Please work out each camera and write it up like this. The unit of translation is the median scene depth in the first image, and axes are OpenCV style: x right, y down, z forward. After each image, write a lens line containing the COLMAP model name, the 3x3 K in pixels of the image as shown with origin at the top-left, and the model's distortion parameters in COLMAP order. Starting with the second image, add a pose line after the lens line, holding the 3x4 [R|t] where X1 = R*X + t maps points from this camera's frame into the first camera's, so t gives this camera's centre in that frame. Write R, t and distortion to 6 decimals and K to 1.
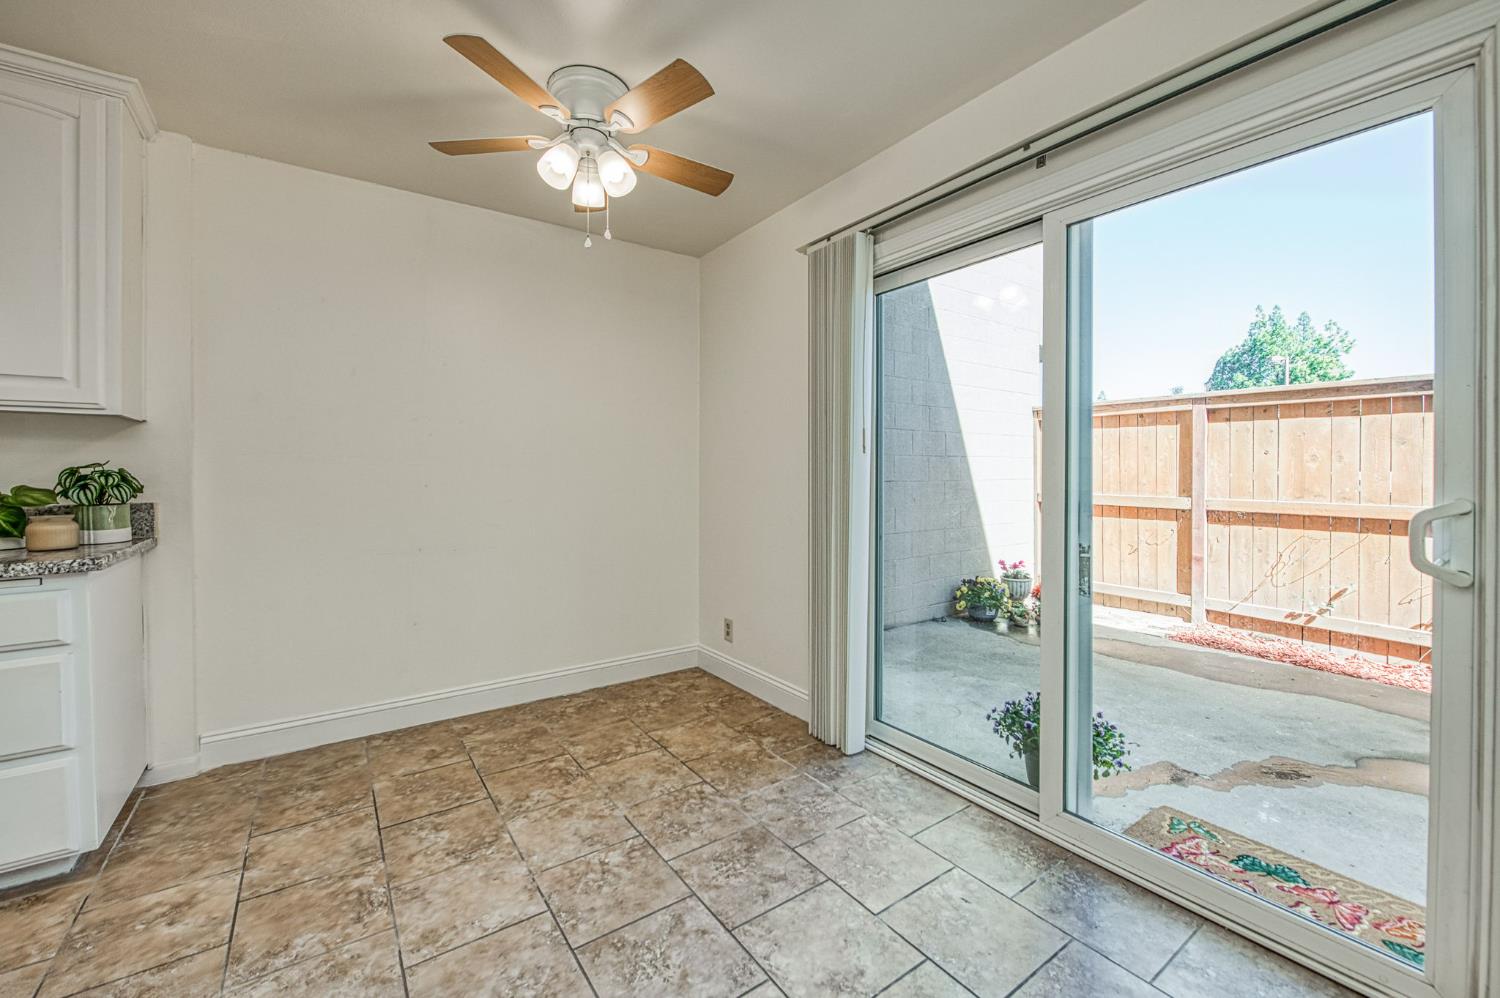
lens RADIAL K [[607.9, 0, 755.2], [0, 607.9, 476.8], [0, 0, 1]] dist [0.003697, -0.000474]
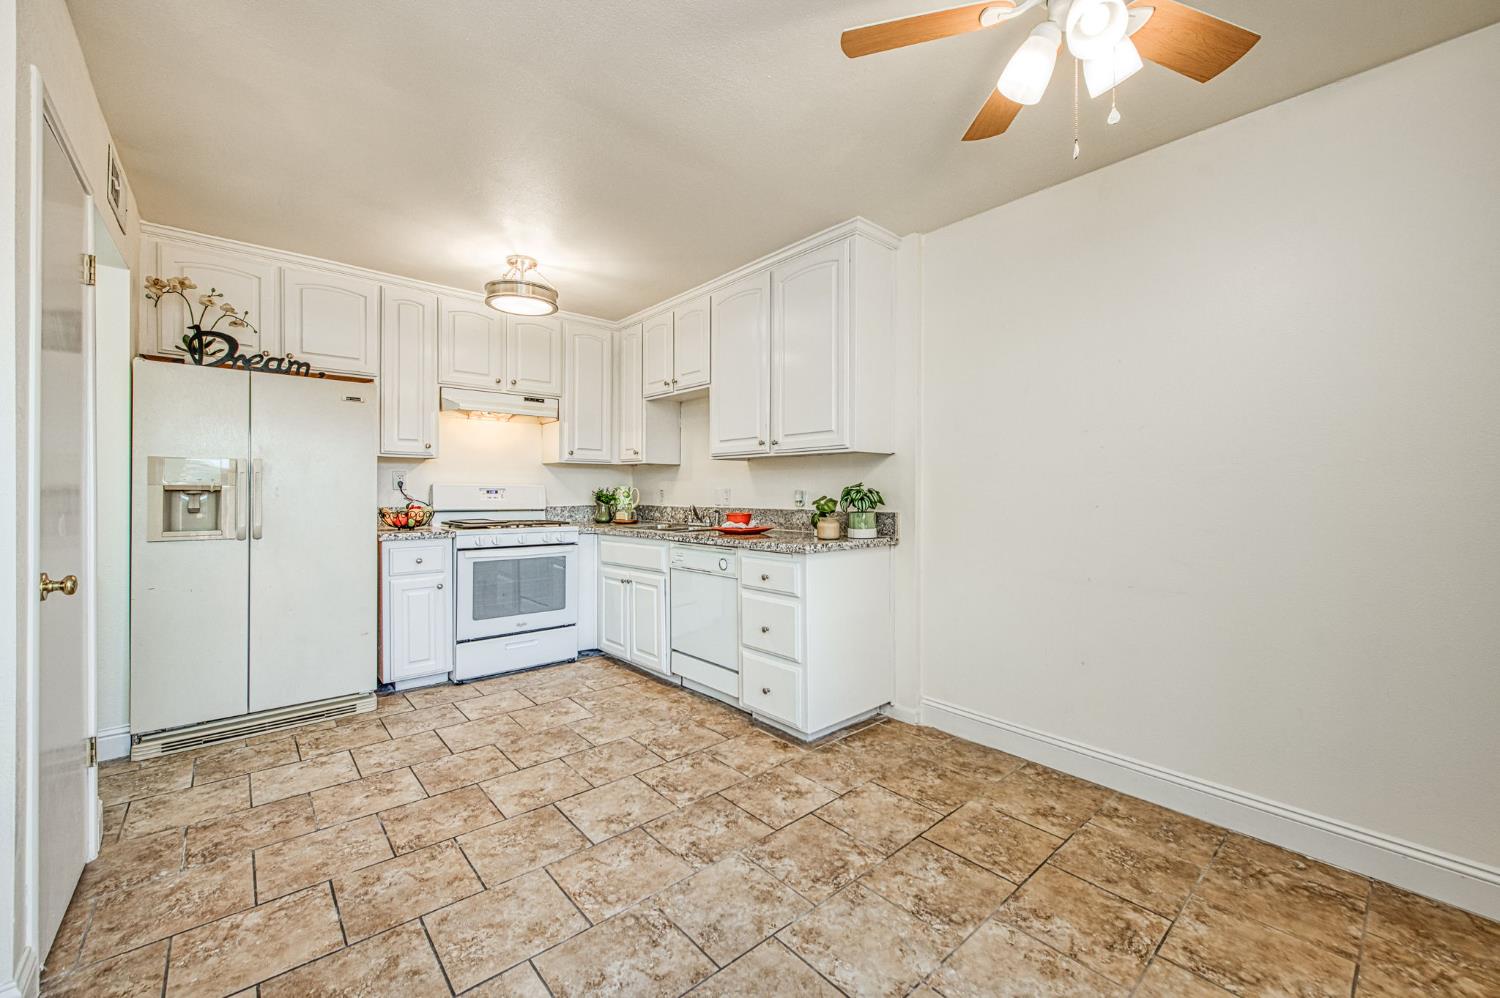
lens RADIAL K [[607.9, 0, 750.7], [0, 607.9, 489.9], [0, 0, 1]] dist [0.003697, -0.000474]
pose [[0.091626, 0.000536, -0.995793, 0.354554], [-0.006649, 0.999978, -0.000073, -0.005630], [0.995771, 0.006628, 0.091628, 0.568254]]
